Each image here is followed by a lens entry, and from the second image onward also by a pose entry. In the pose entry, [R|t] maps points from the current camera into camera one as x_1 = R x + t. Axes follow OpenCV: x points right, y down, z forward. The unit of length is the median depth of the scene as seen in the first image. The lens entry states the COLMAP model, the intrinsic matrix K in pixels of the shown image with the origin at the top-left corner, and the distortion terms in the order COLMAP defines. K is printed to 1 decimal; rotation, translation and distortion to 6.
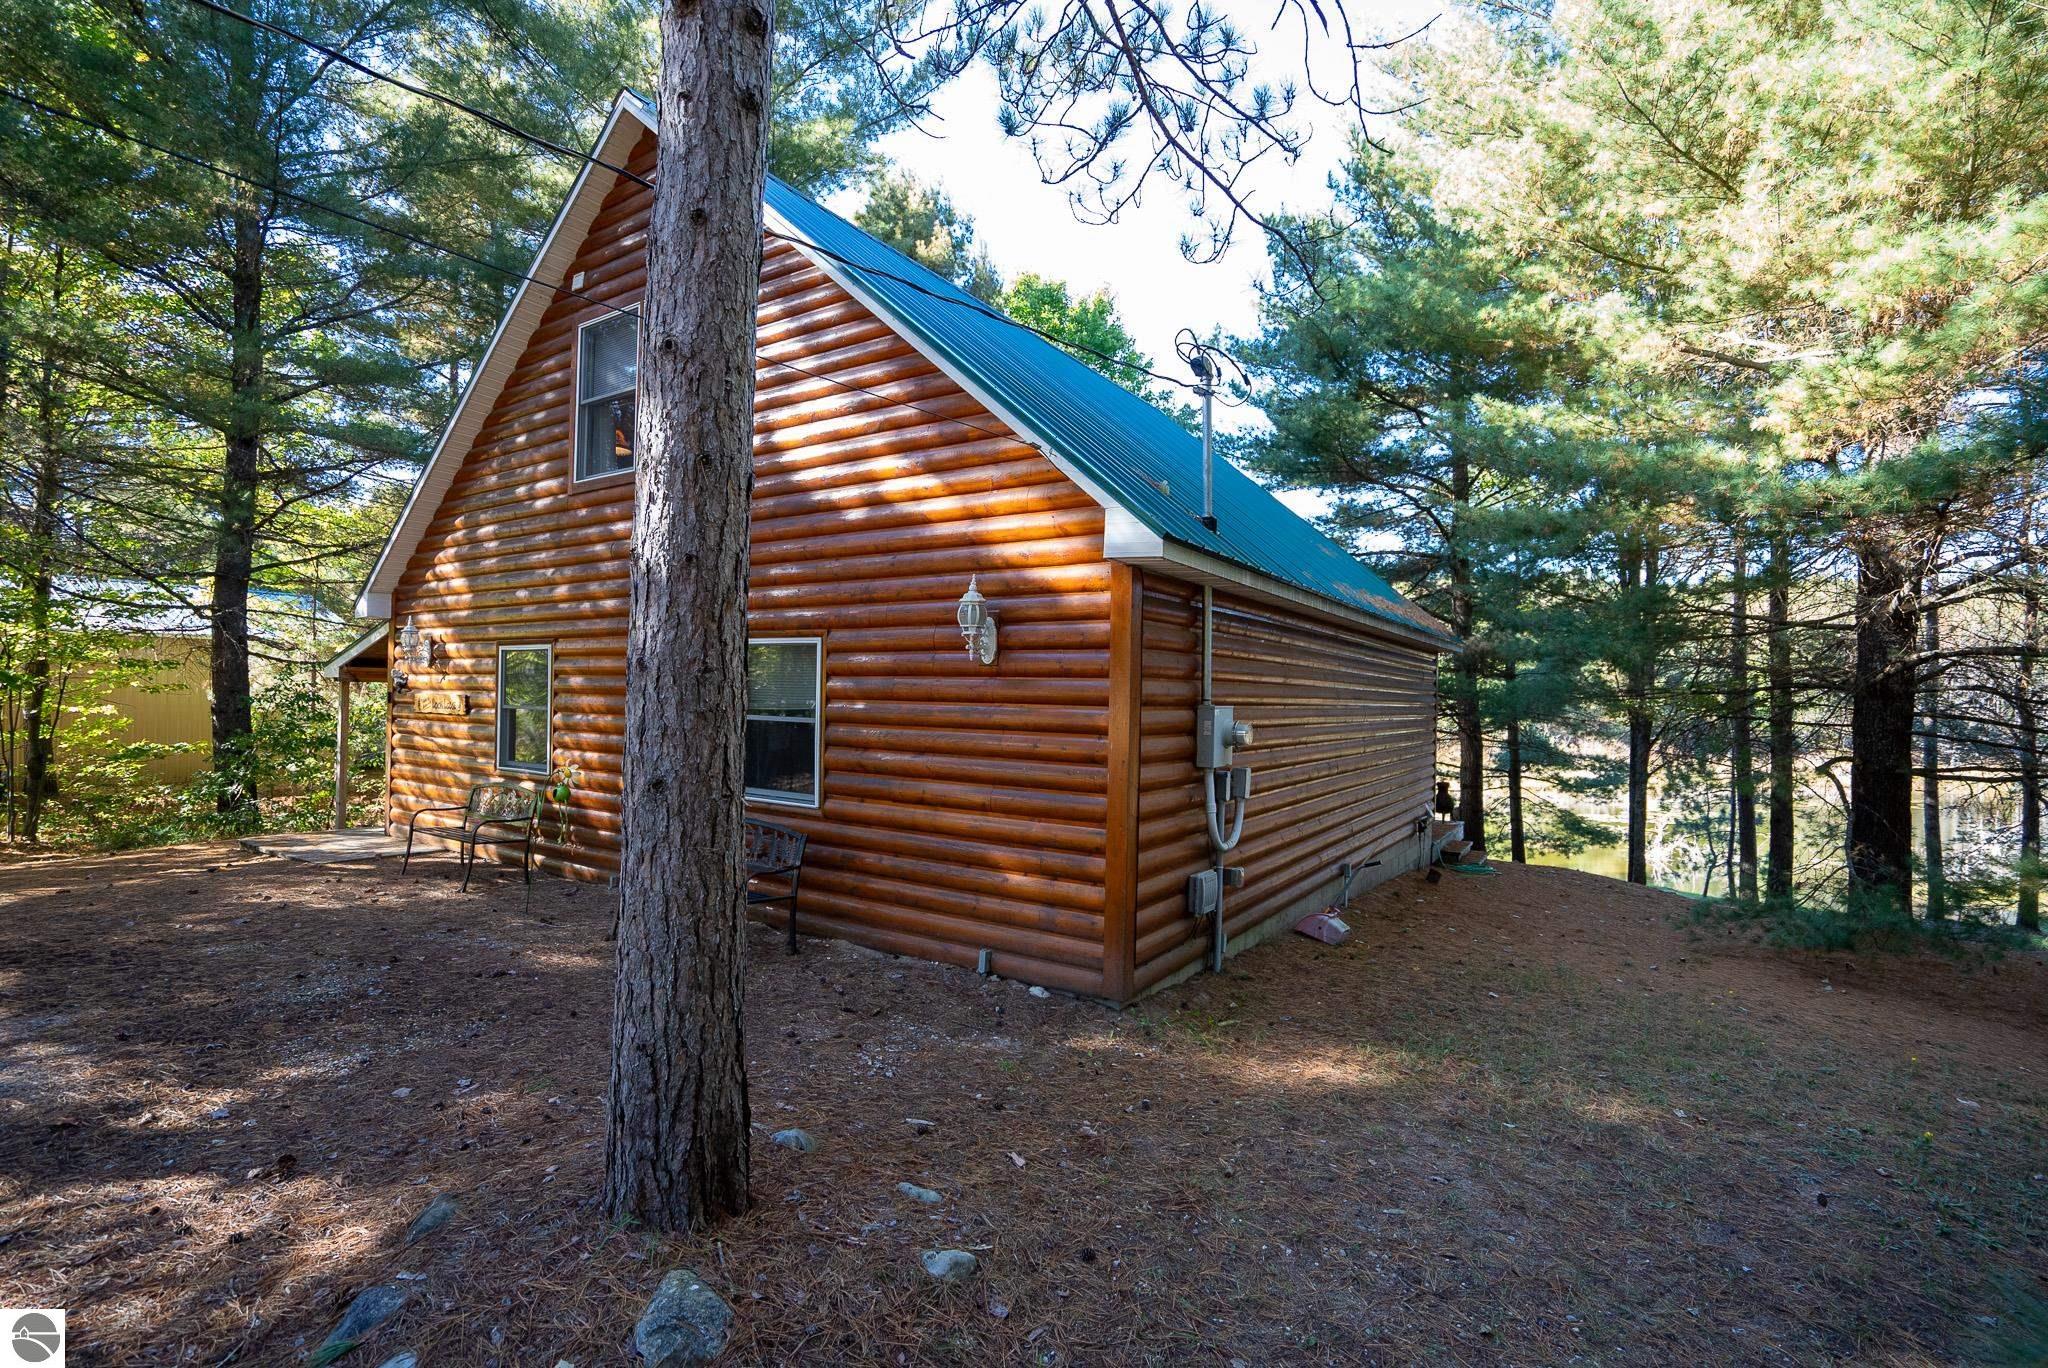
lens RADIAL K [[943.5, 0, 1020.7], [0, 943.5, 683.2], [0, 0, 1]] dist [-0.035299, 0.003268]
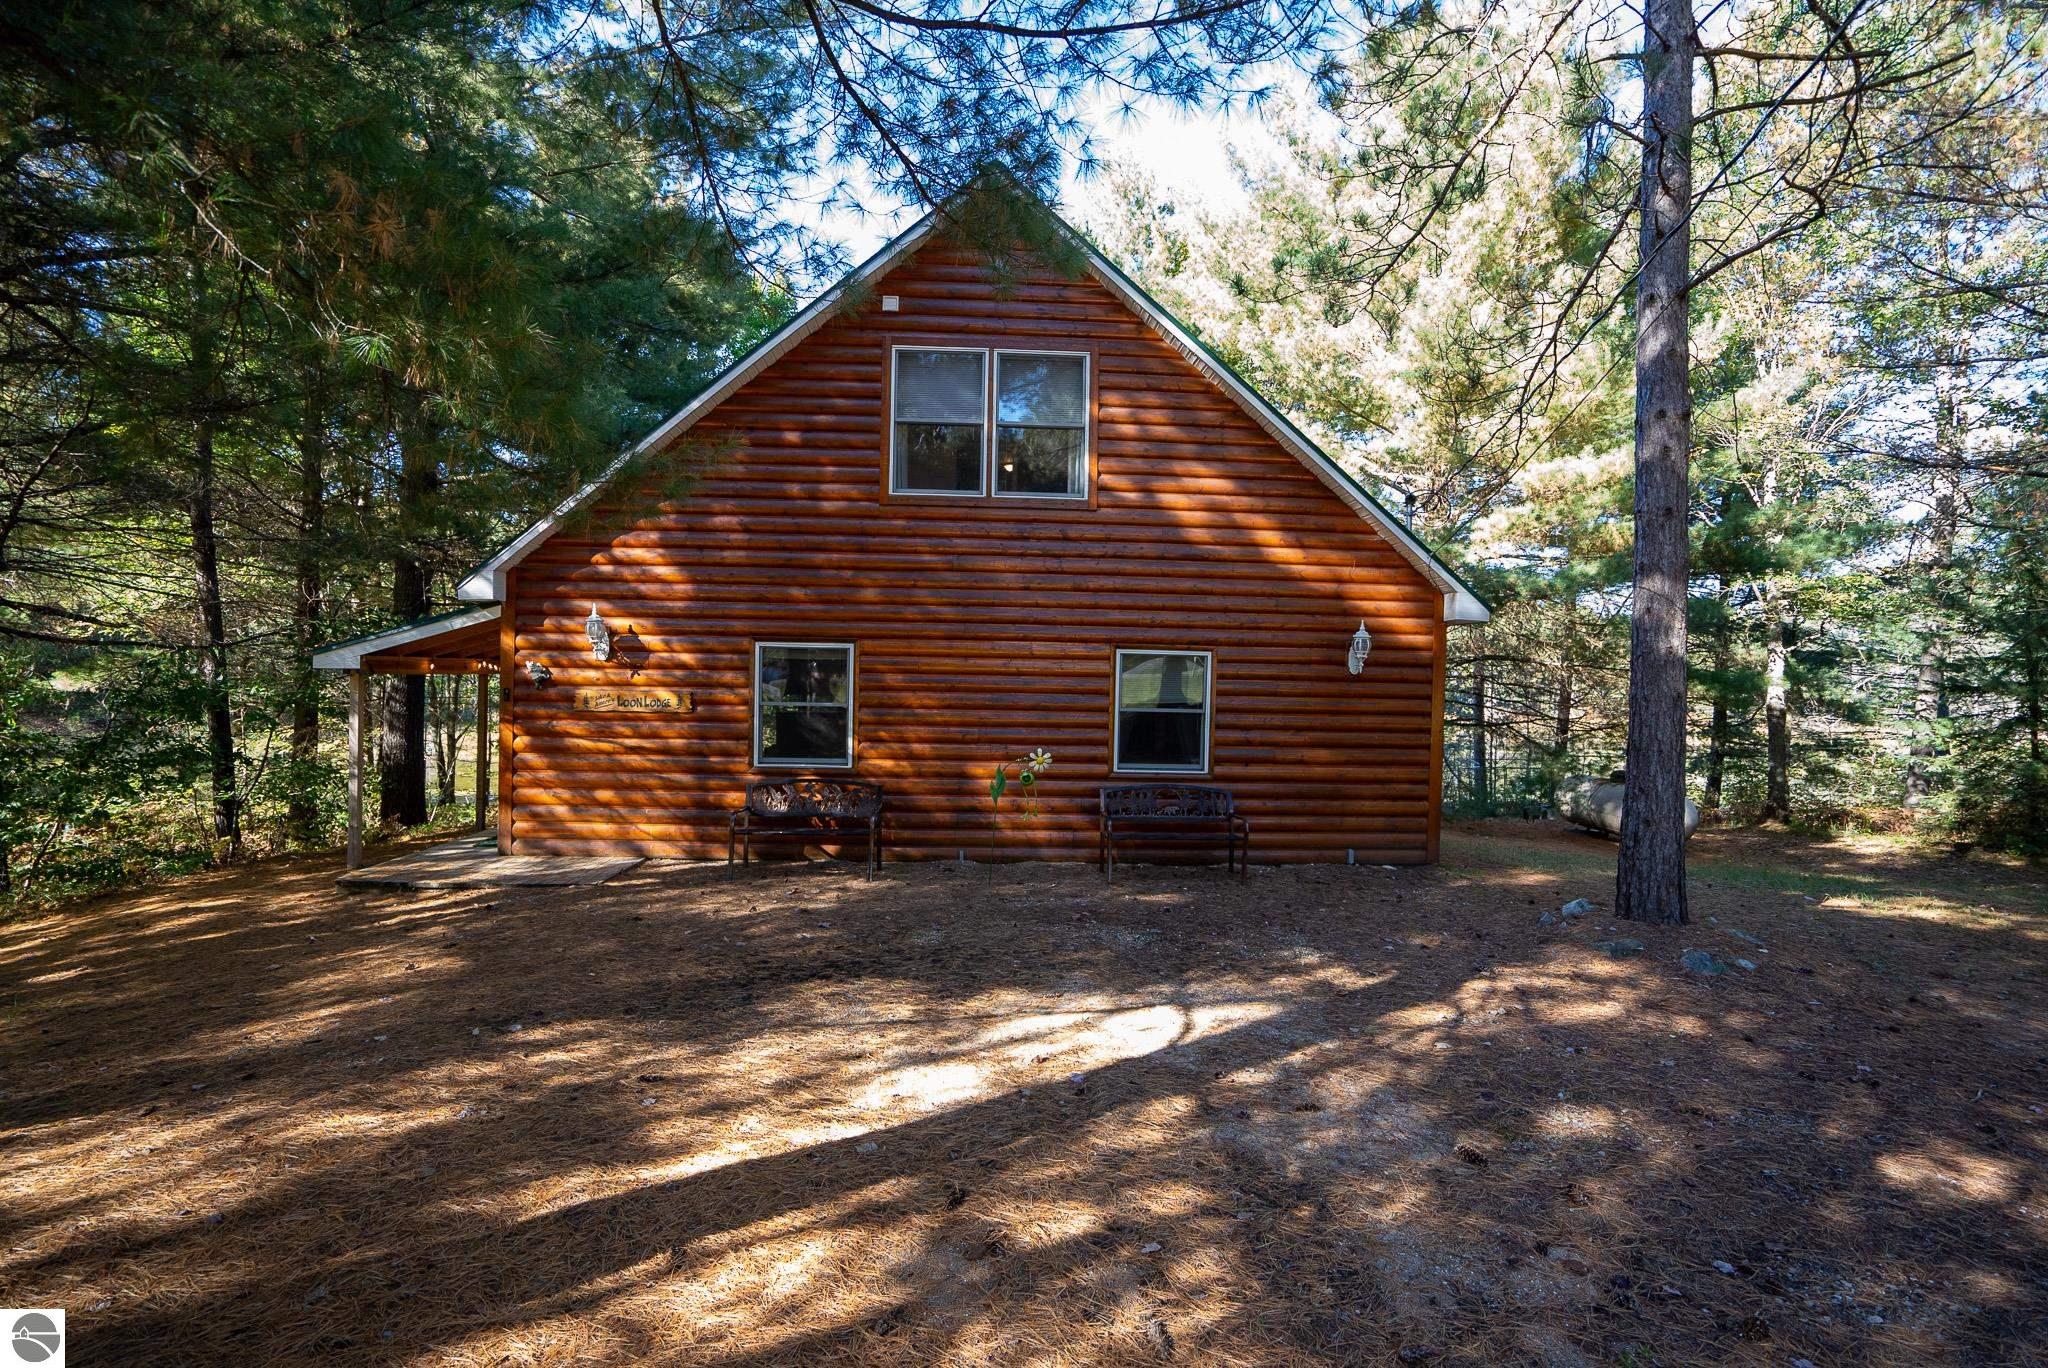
lens RADIAL K [[943.5, 0, 1018.9], [0, 943.5, 685.9], [0, 0, 1]] dist [-0.035299, 0.003268]
pose [[0.791203, -0.005490, 0.611529, -1.286328], [-0.010143, 0.999704, 0.022098, -0.025270], [-0.611469, -0.023686, 0.790913, 0.064987]]
